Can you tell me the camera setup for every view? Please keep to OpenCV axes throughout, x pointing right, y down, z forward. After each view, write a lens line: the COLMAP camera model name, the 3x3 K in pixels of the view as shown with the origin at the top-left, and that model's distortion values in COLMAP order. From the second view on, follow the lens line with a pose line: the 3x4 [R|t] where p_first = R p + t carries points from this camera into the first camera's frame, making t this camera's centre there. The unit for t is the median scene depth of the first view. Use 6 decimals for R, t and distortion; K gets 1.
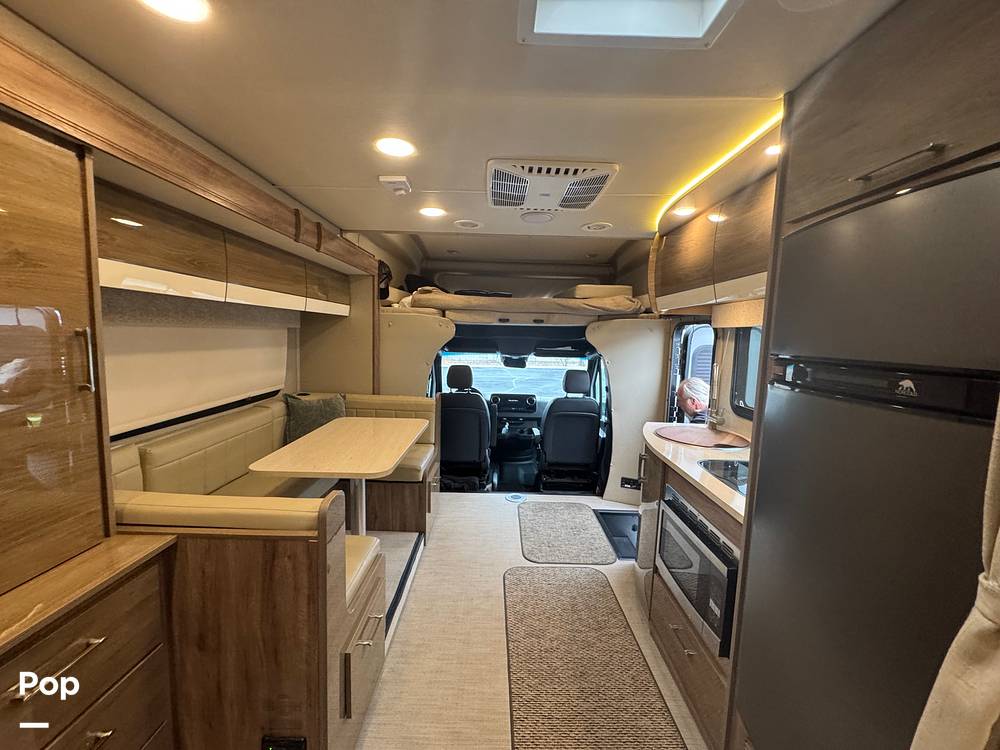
lens RADIAL K [[398.9, 0, 498.6], [0, 398.9, 373.0], [0, 0, 1]] dist [0.000203, -0.004747]
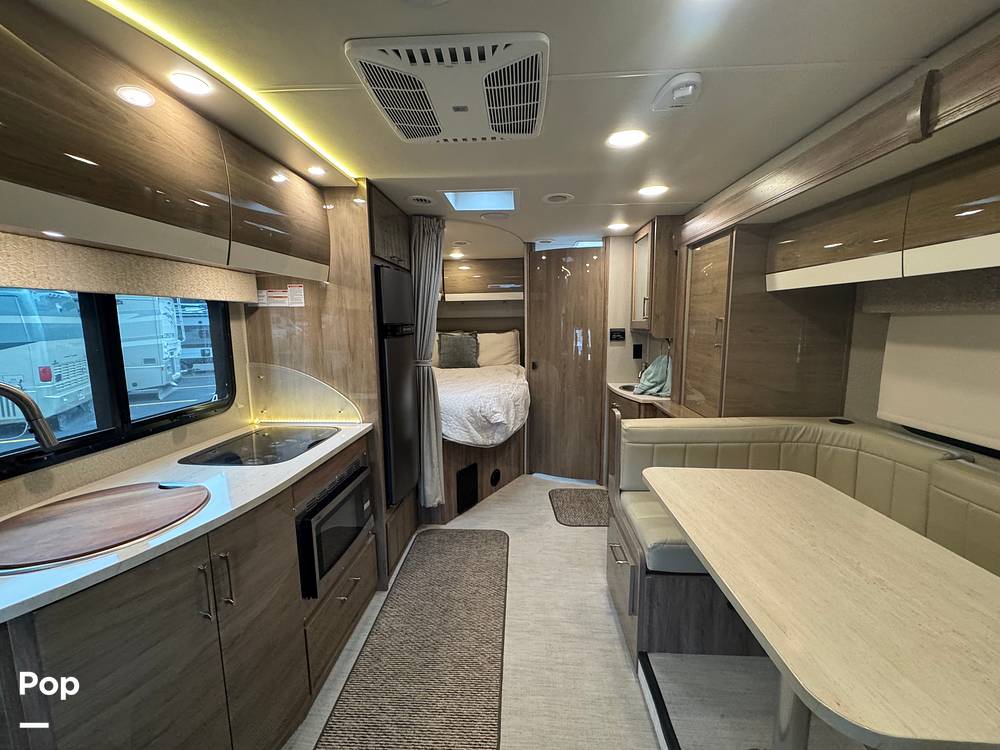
lens RADIAL K [[398.9, 0, 498.6], [0, 398.9, 373.0], [0, 0, 1]] dist [0.000203, -0.004747]
pose [[-0.997670, -0.025208, 0.063391, -0.010906], [-0.010168, 0.973795, 0.227198, -0.155650], [-0.067457, 0.226024, -0.971783, 1.655588]]
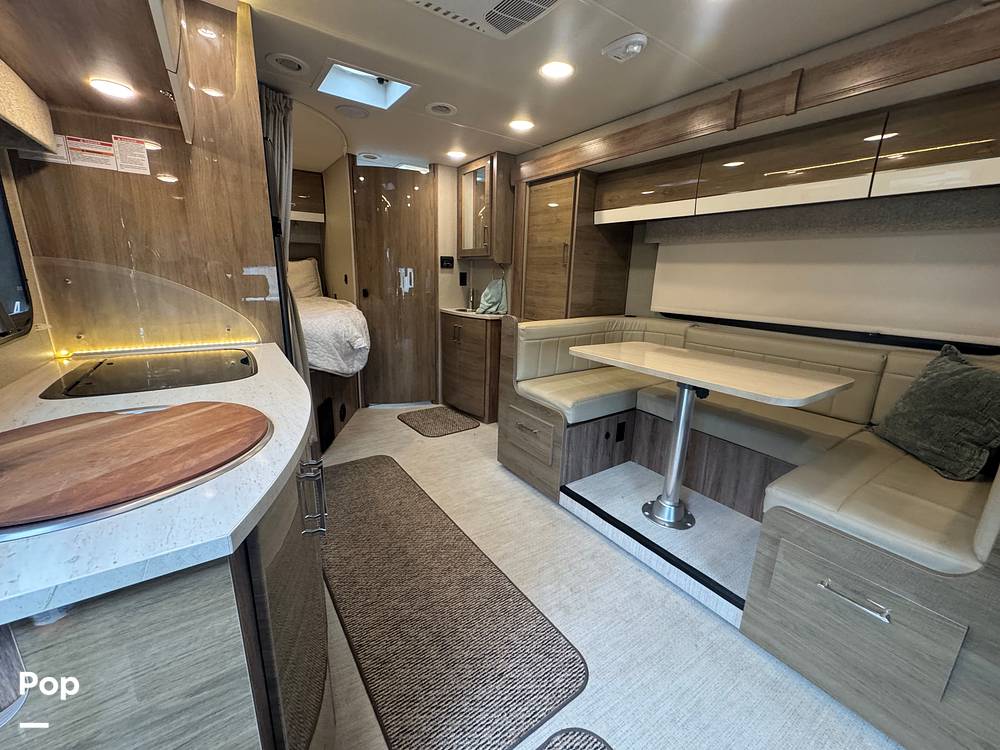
lens RADIAL K [[398.9, 0, 498.6], [0, 398.9, 373.0], [0, 0, 1]] dist [0.000203, -0.004747]
pose [[-0.821134, 0.087126, -0.564047, 0.504634], [-0.106255, 0.947665, 0.301067, -0.022520], [0.560758, 0.307149, -0.768902, 1.627909]]
